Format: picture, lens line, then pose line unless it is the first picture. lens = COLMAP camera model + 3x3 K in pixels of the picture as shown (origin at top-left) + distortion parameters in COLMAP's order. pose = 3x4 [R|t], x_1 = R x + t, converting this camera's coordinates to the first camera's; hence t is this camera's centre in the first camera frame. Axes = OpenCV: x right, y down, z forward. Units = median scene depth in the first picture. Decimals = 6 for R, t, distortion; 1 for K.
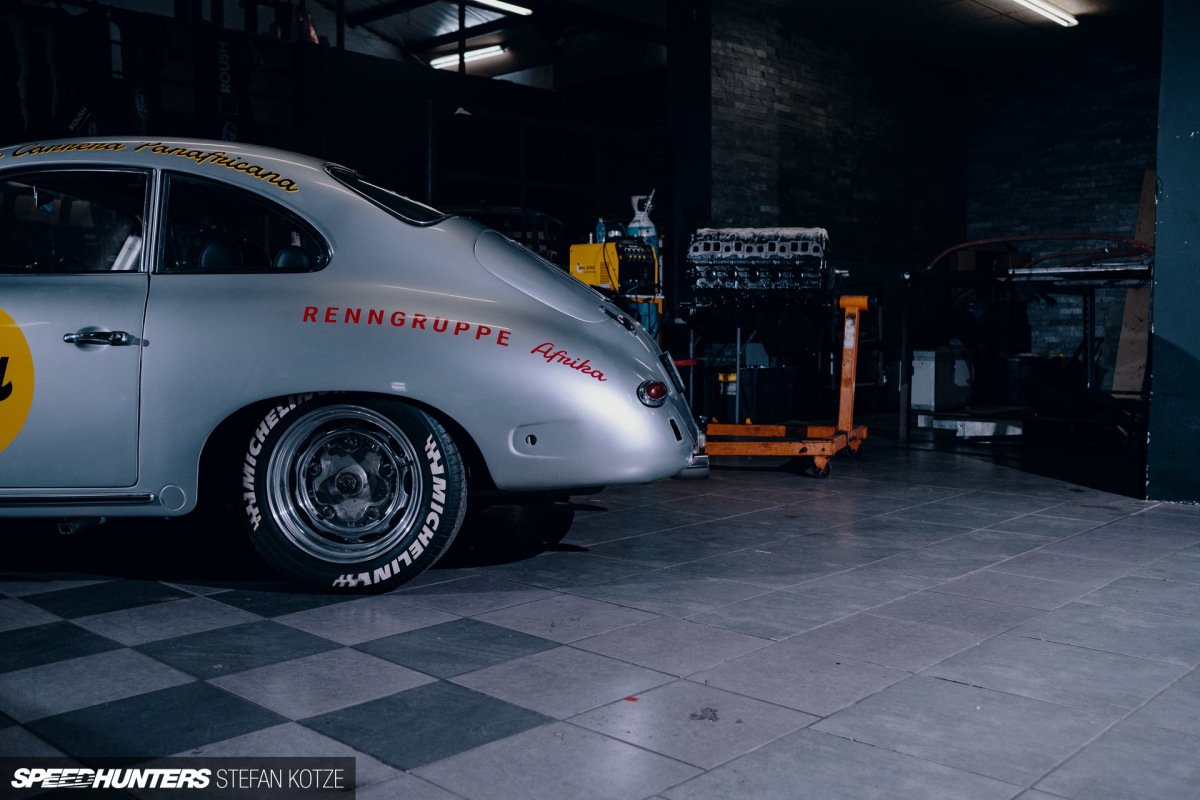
lens RADIAL K [[1140.0, 0, 611.8], [0, 1140.0, 399.7], [0, 0, 1]] dist [-0.083231, 0.196864]
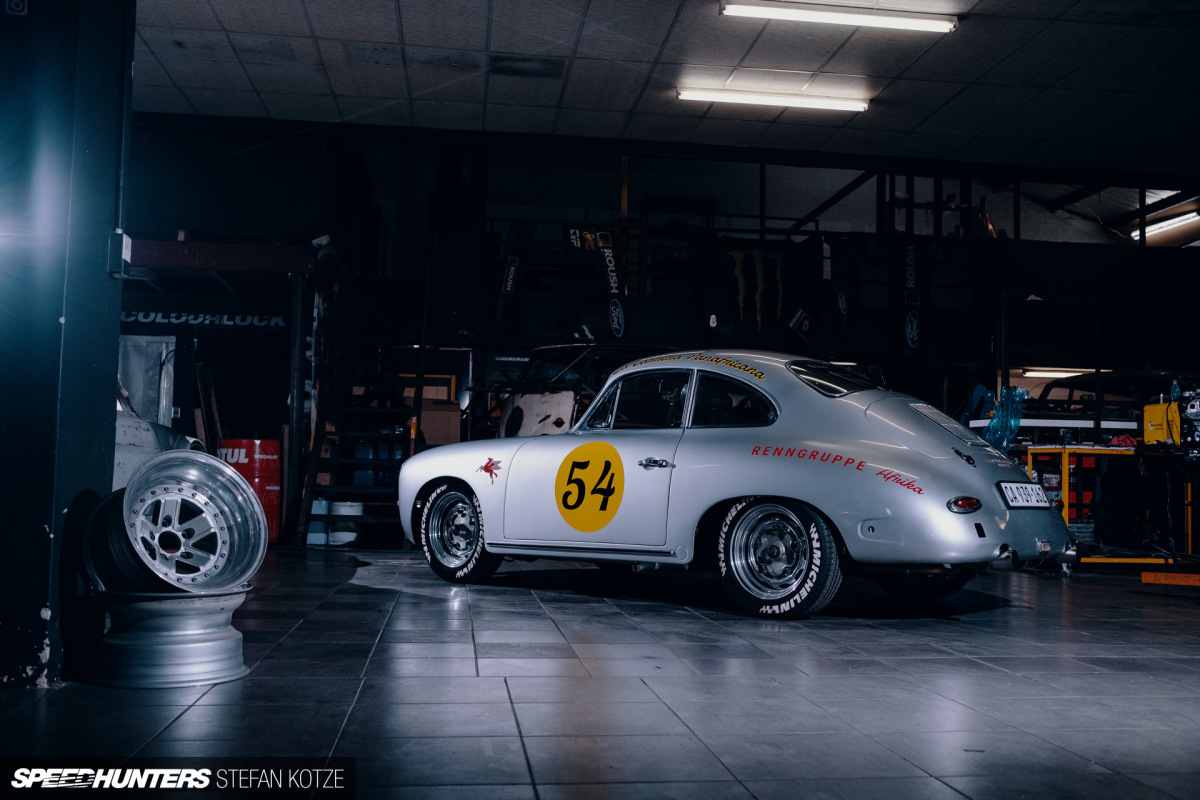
lens RADIAL K [[1140.0, 0, 611.8], [0, 1140.0, 399.7], [0, 0, 1]] dist [-0.083231, 0.196864]
pose [[0.778354, -0.027880, -0.627206, 0.642870], [-0.063856, 0.990317, -0.123266, 0.074176], [0.624569, 0.135996, 0.769037, -0.466026]]
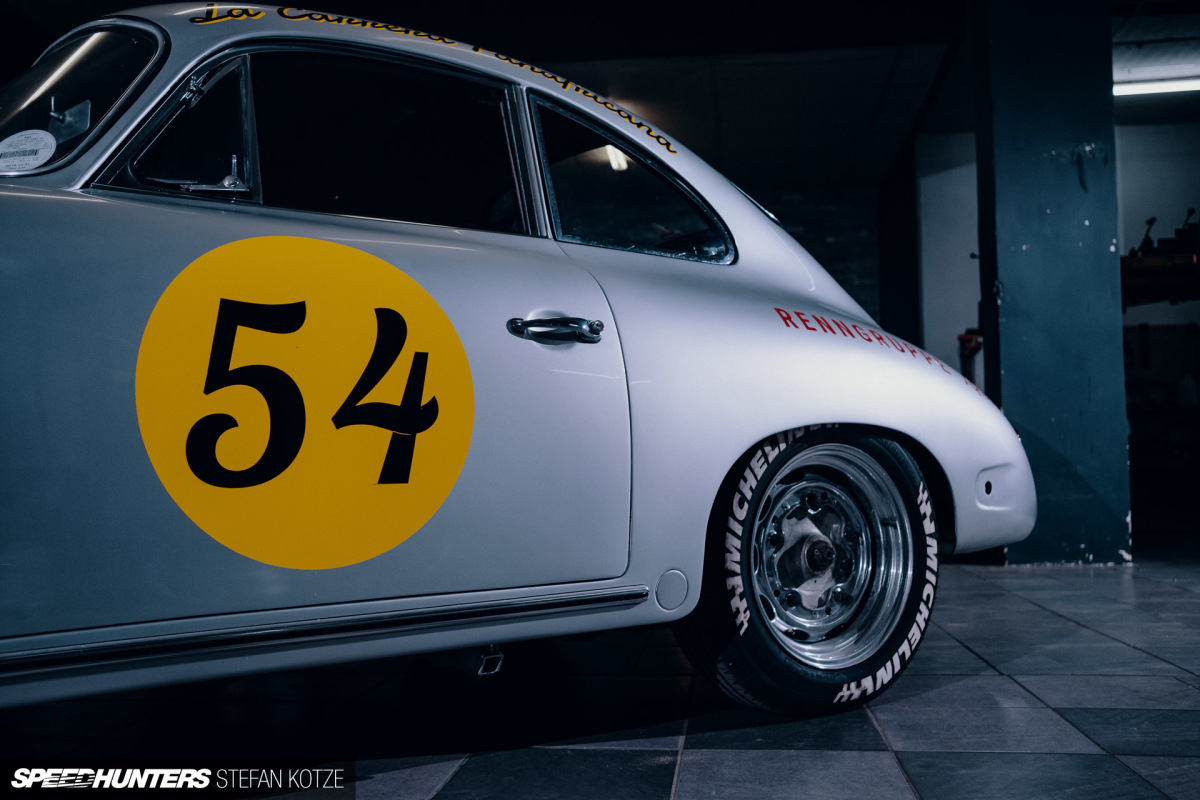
lens RADIAL K [[1140.0, 0, 611.8], [0, 1140.0, 399.7], [0, 0, 1]] dist [-0.083231, 0.196864]
pose [[0.794498, 0.028240, 0.606609, -0.784465], [0.051177, 0.992251, -0.113223, 0.050946], [-0.605106, 0.121000, 0.786896, 0.510066]]
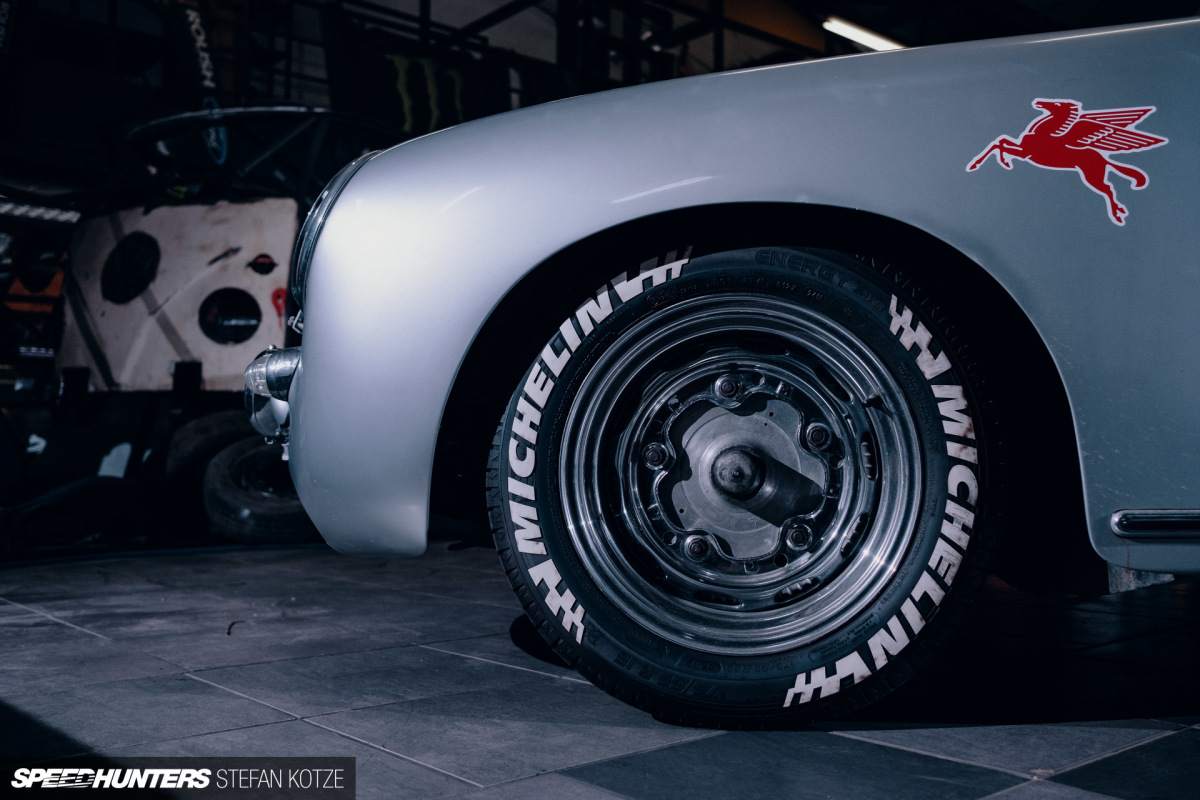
lens RADIAL K [[1140.0, 0, 611.8], [0, 1140.0, 399.7], [0, 0, 1]] dist [-0.083231, 0.196864]
pose [[0.993725, -0.007398, -0.111606, -0.949942], [-0.005731, 0.993131, -0.116866, 0.095731], [0.111704, 0.116772, 0.986857, 0.592034]]
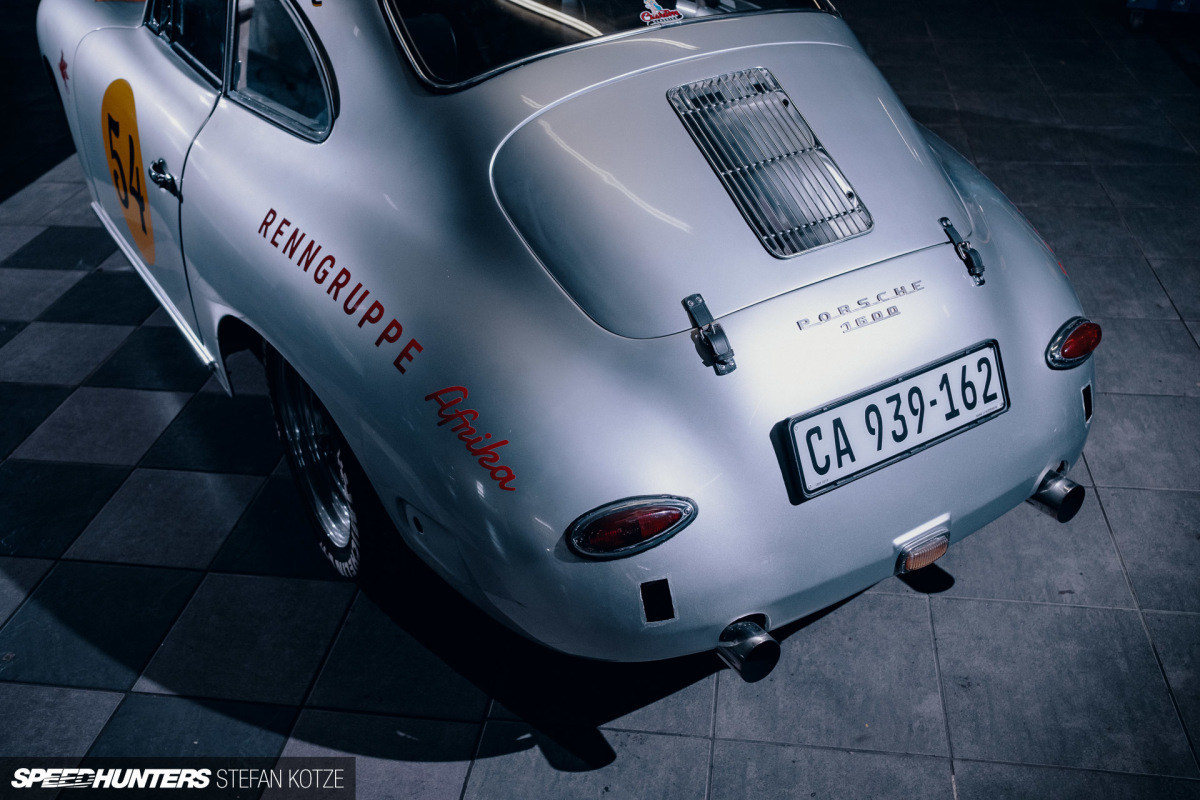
lens RADIAL K [[1140.0, 0, 611.8], [0, 1140.0, 399.7], [0, 0, 1]] dist [-0.083231, 0.196864]
pose [[0.578224, 0.420655, -0.699075, 0.397414], [-0.023448, 0.865052, 0.501134, -0.338656], [0.815541, -0.273376, 0.510058, 0.783758]]
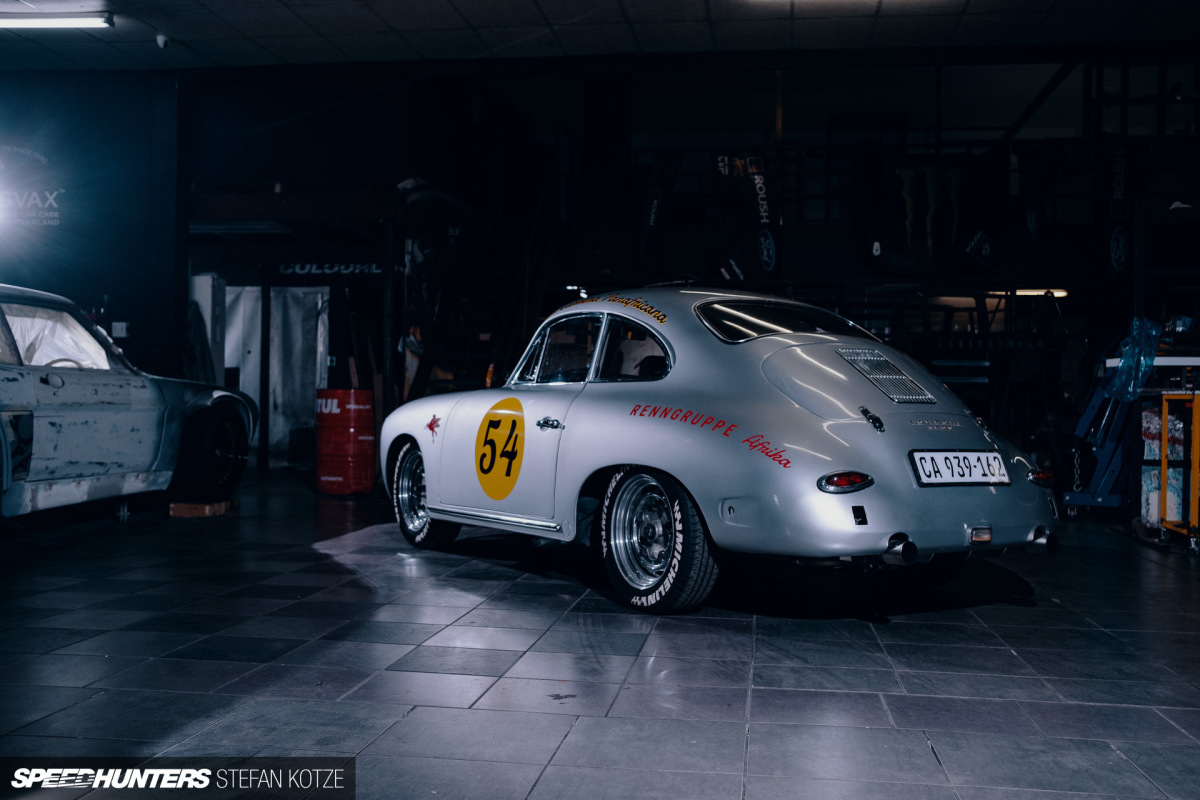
lens RADIAL K [[1140.0, 0, 611.8], [0, 1140.0, 399.7], [0, 0, 1]] dist [-0.083231, 0.196864]
pose [[0.580547, 0.002707, -0.814222, 0.882493], [-0.071958, 0.996252, -0.047995, -0.017259], [0.811041, 0.086453, 0.578566, 0.145971]]
